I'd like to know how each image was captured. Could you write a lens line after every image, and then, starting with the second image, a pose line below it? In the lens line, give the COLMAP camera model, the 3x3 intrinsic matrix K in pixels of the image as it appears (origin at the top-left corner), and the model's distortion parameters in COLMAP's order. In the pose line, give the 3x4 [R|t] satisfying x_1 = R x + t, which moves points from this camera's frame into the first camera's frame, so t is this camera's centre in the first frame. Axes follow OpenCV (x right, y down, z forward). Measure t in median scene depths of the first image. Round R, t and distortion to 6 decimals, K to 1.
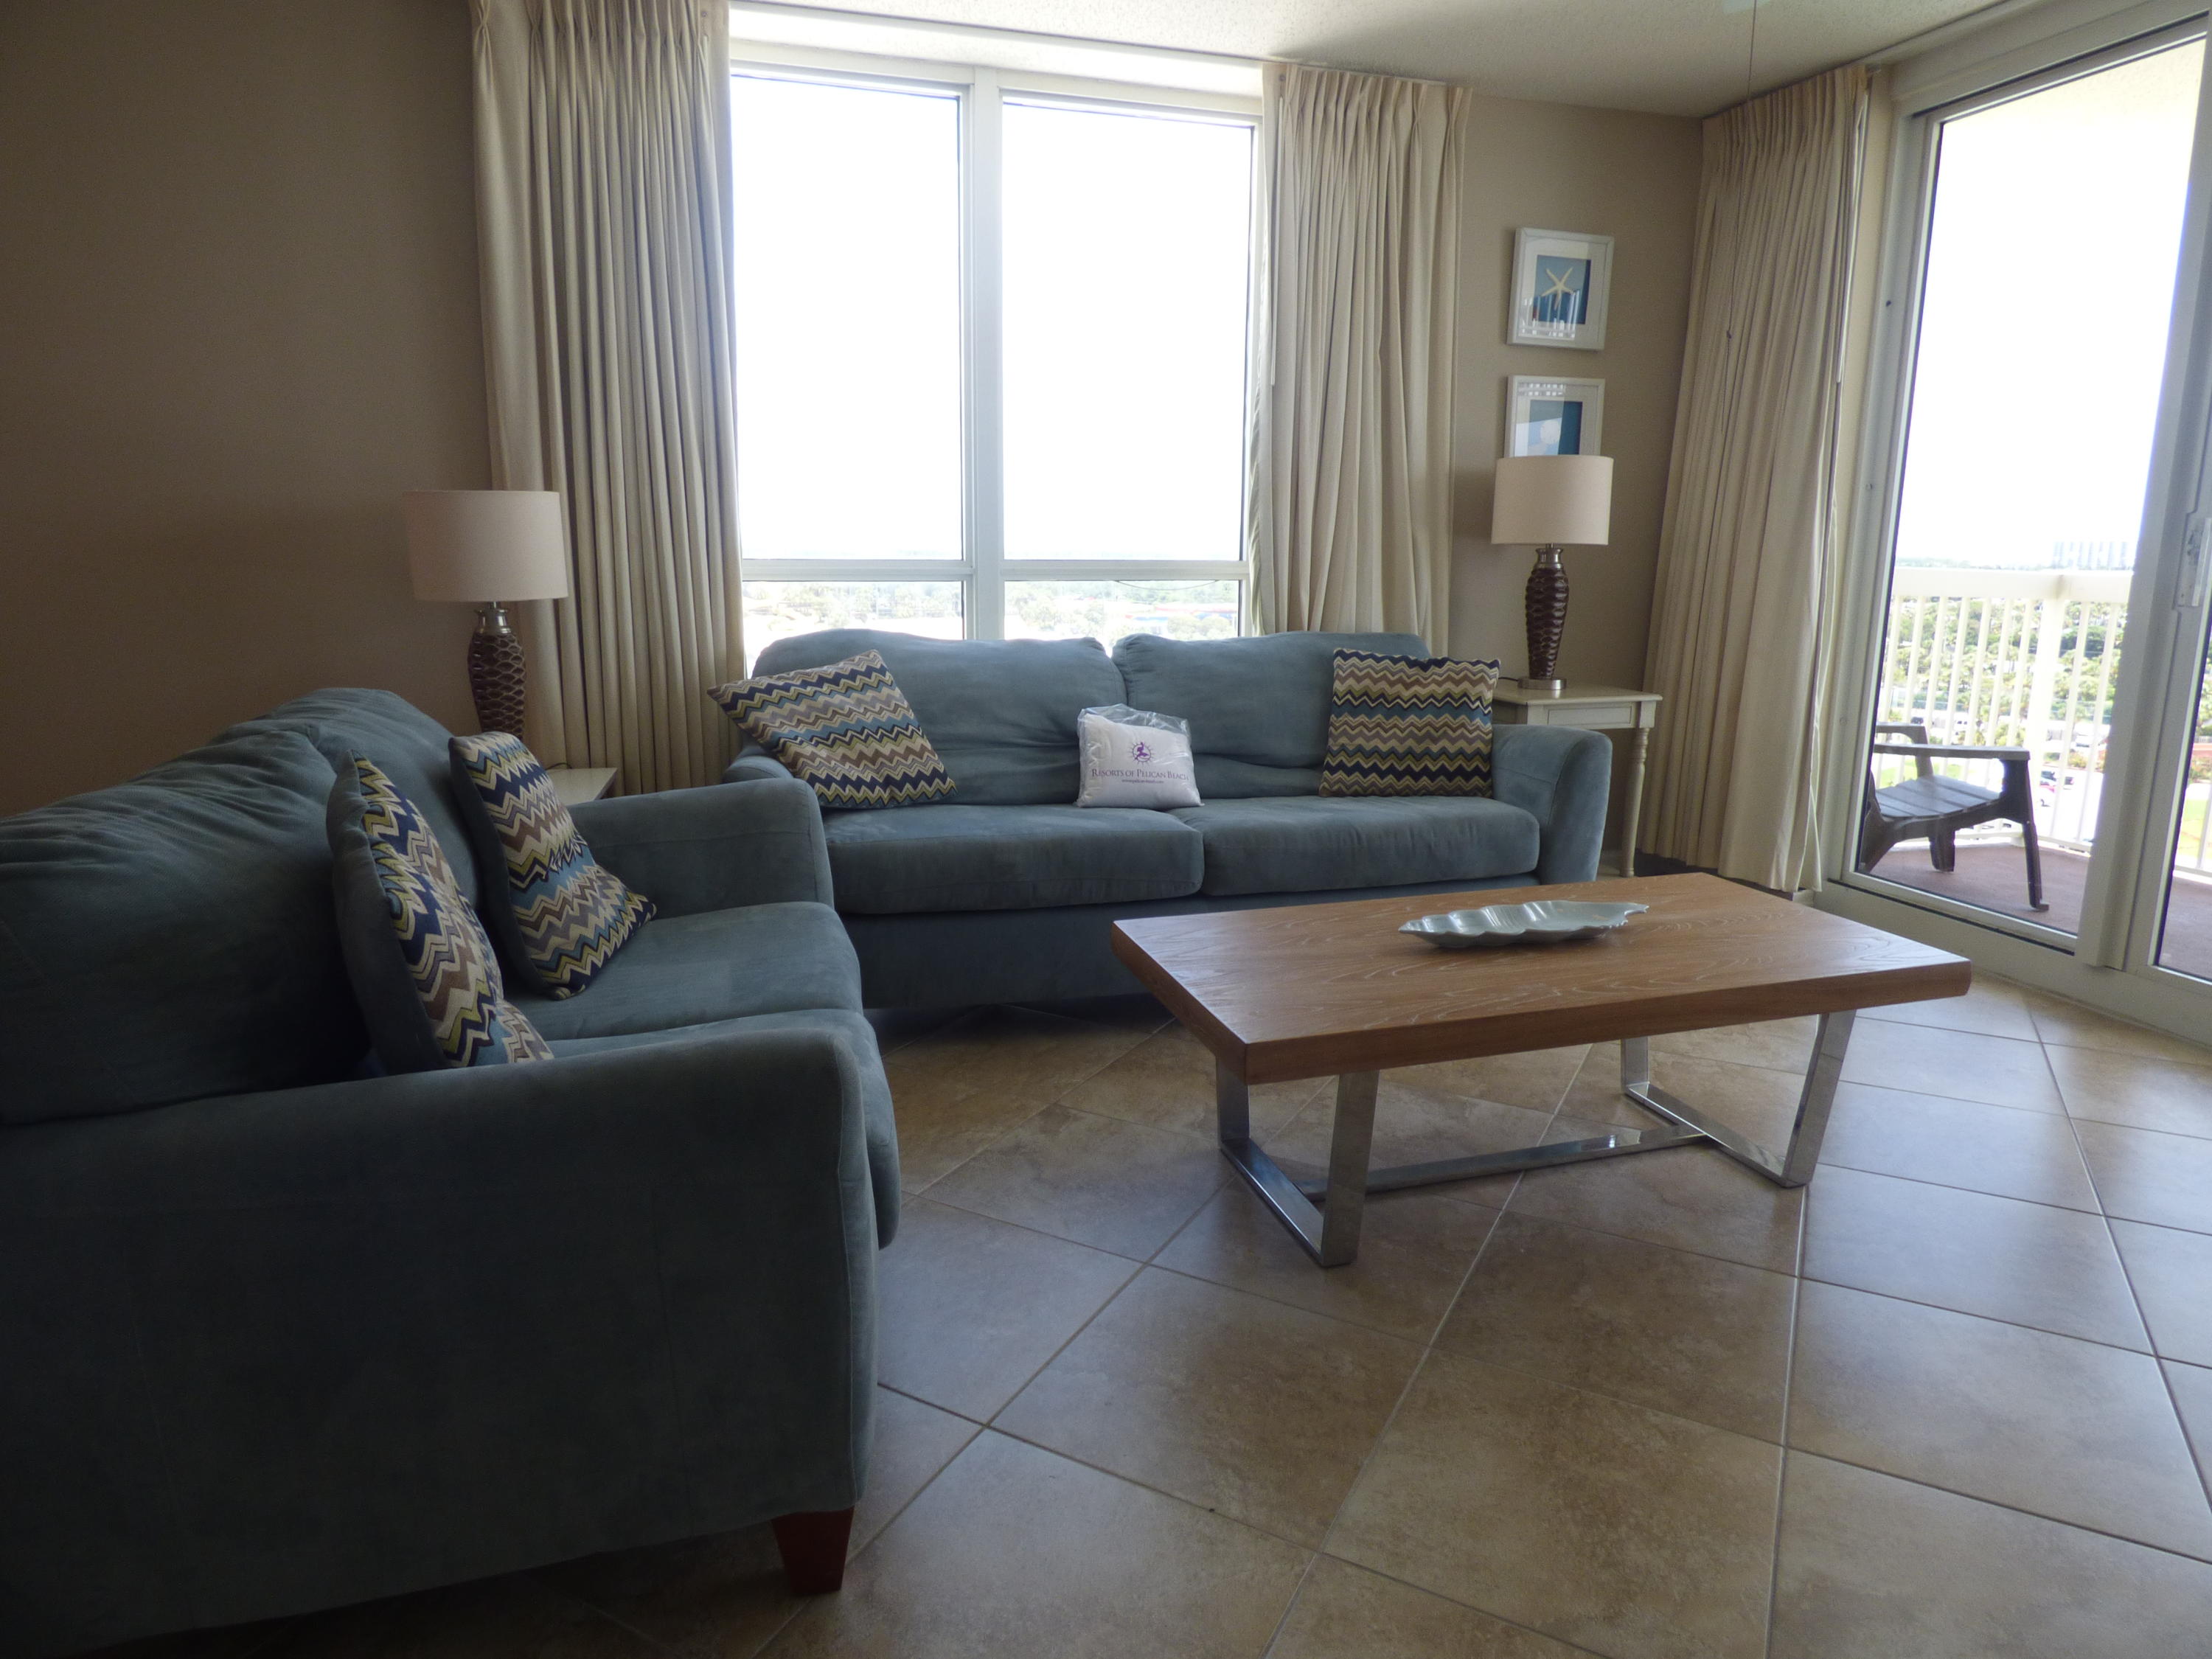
lens RADIAL K [[1332.7, 0, 1116.1], [0, 1332.7, 821.6], [0, 0, 1]] dist [-0.015871, -0.003380]
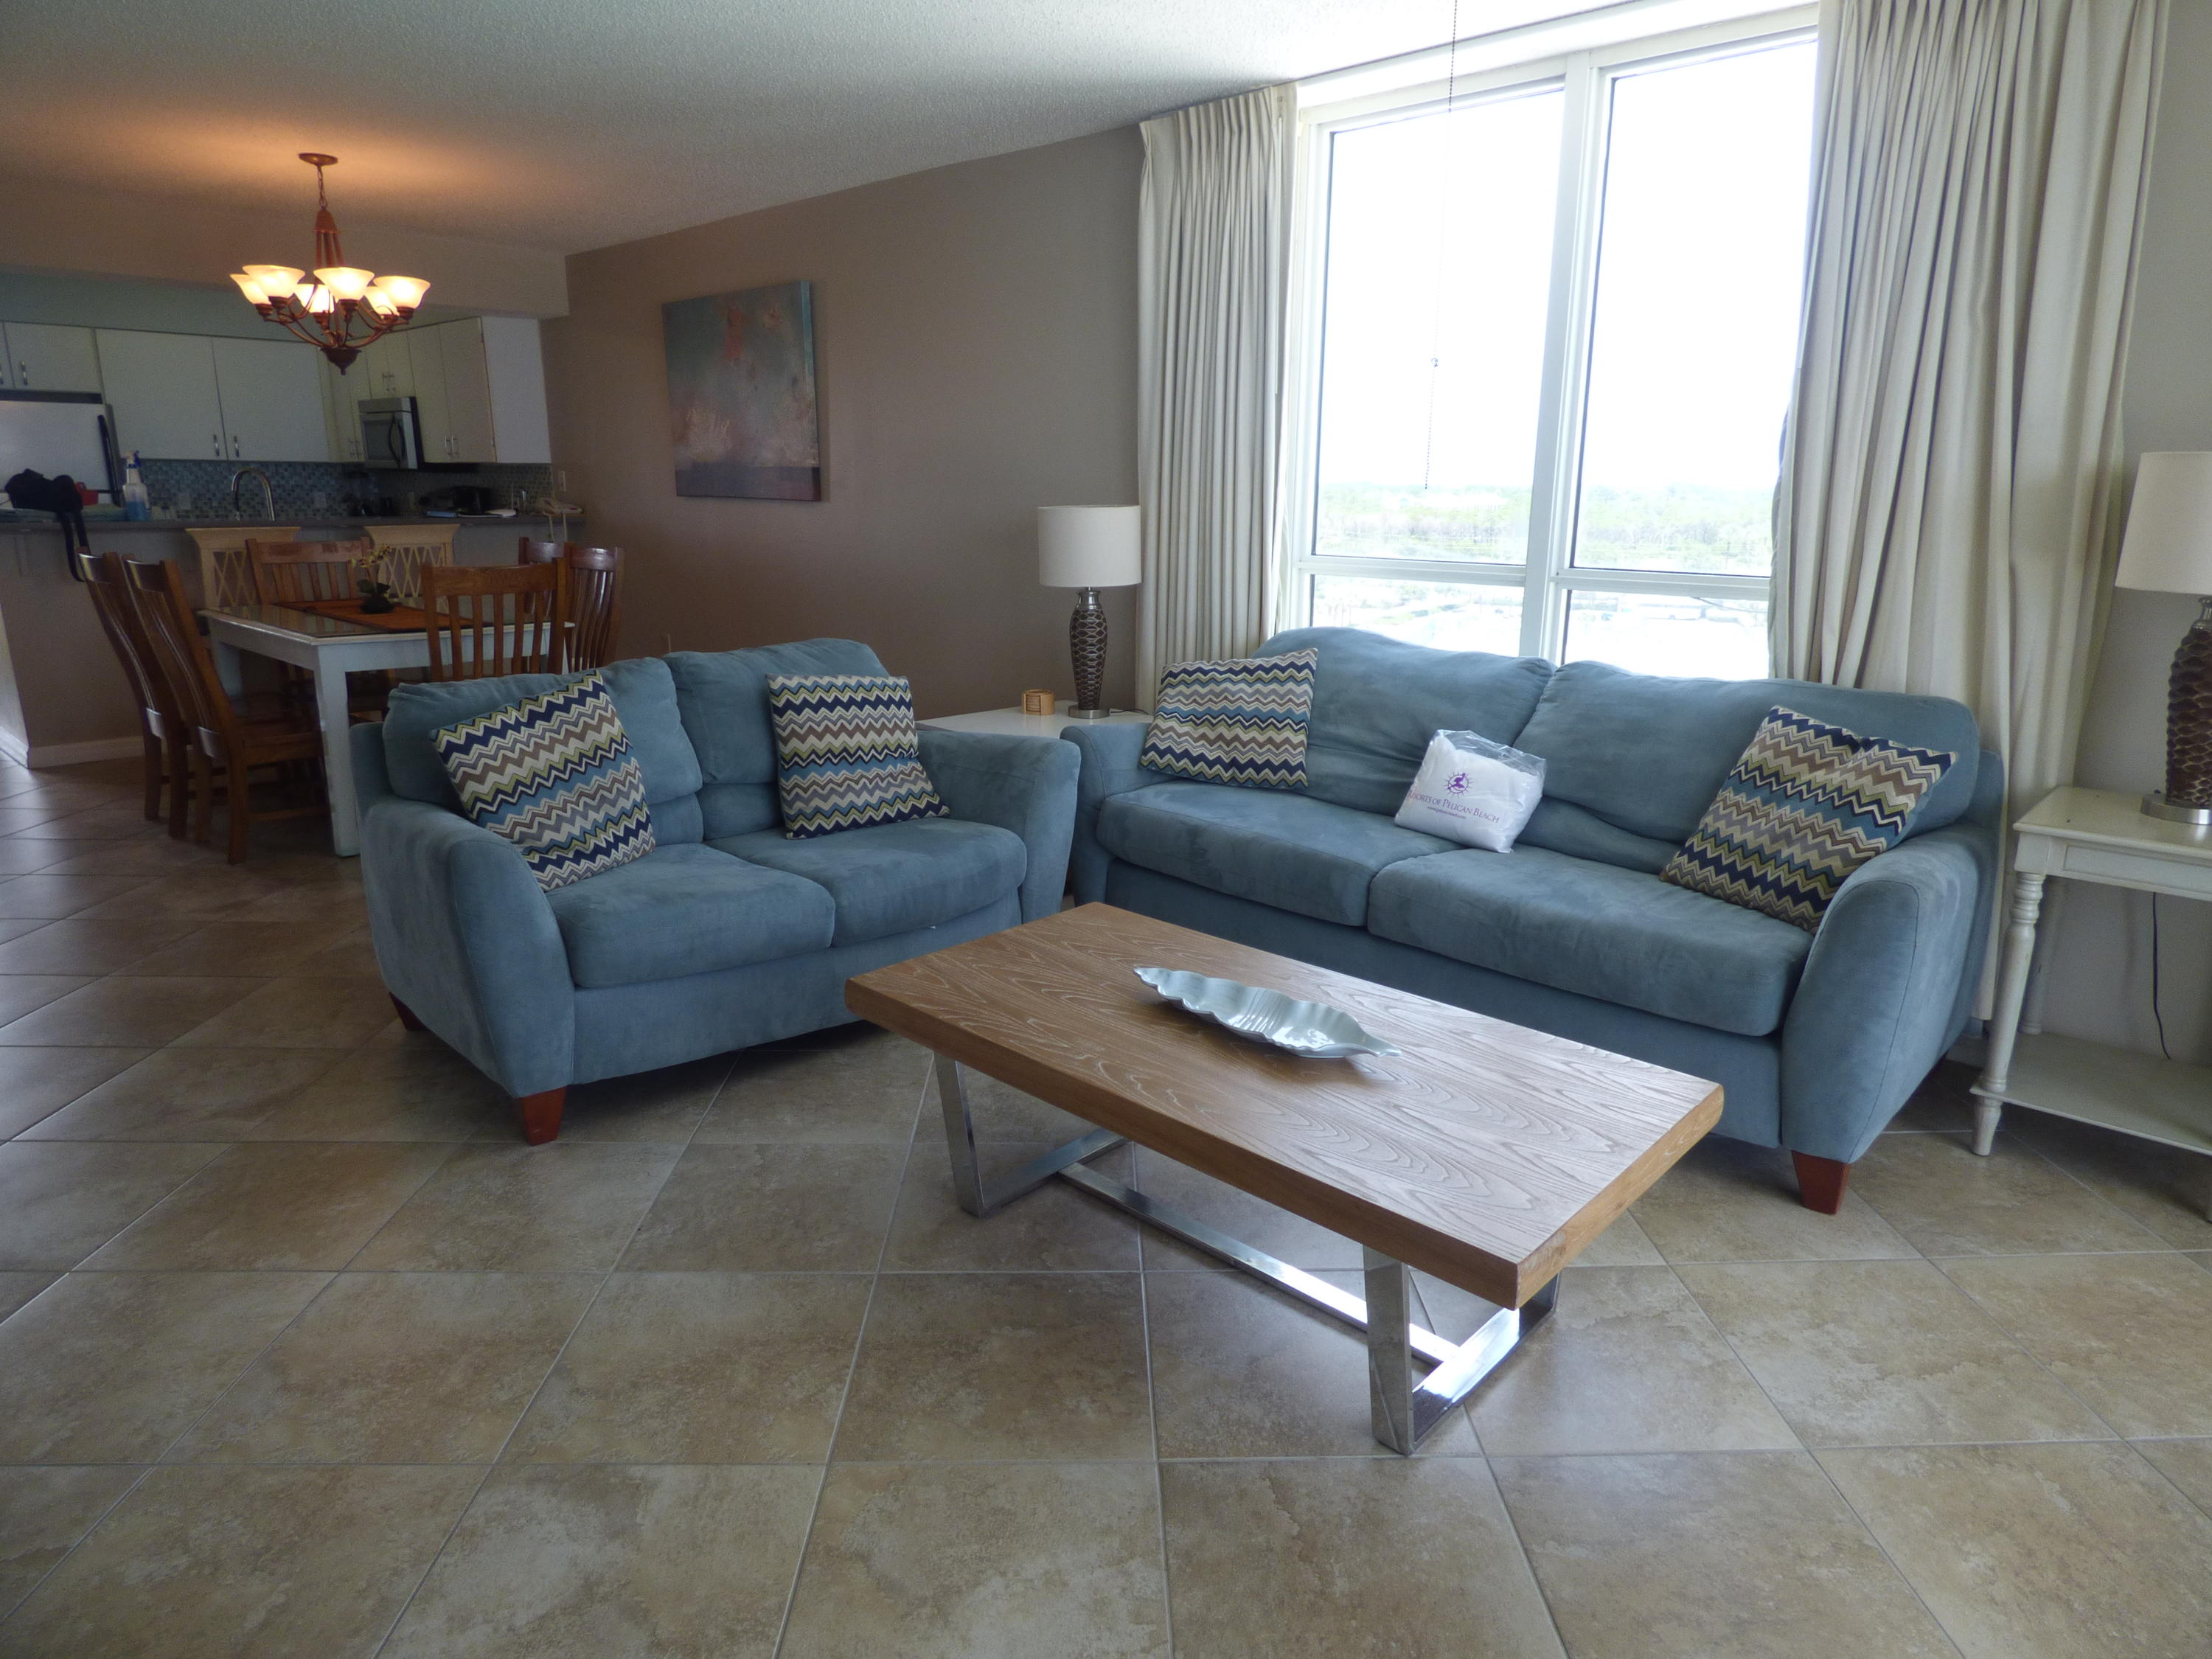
lens RADIAL K [[1332.7, 0, 1129.1], [0, 1332.7, 820.3], [0, 0, 1]] dist [-0.015871, -0.003380]
pose [[0.488775, 0.209861, -0.846792, 0.727094], [-0.174864, 0.974505, 0.140579, -0.120147], [0.854706, 0.079362, 0.513011, 0.310968]]
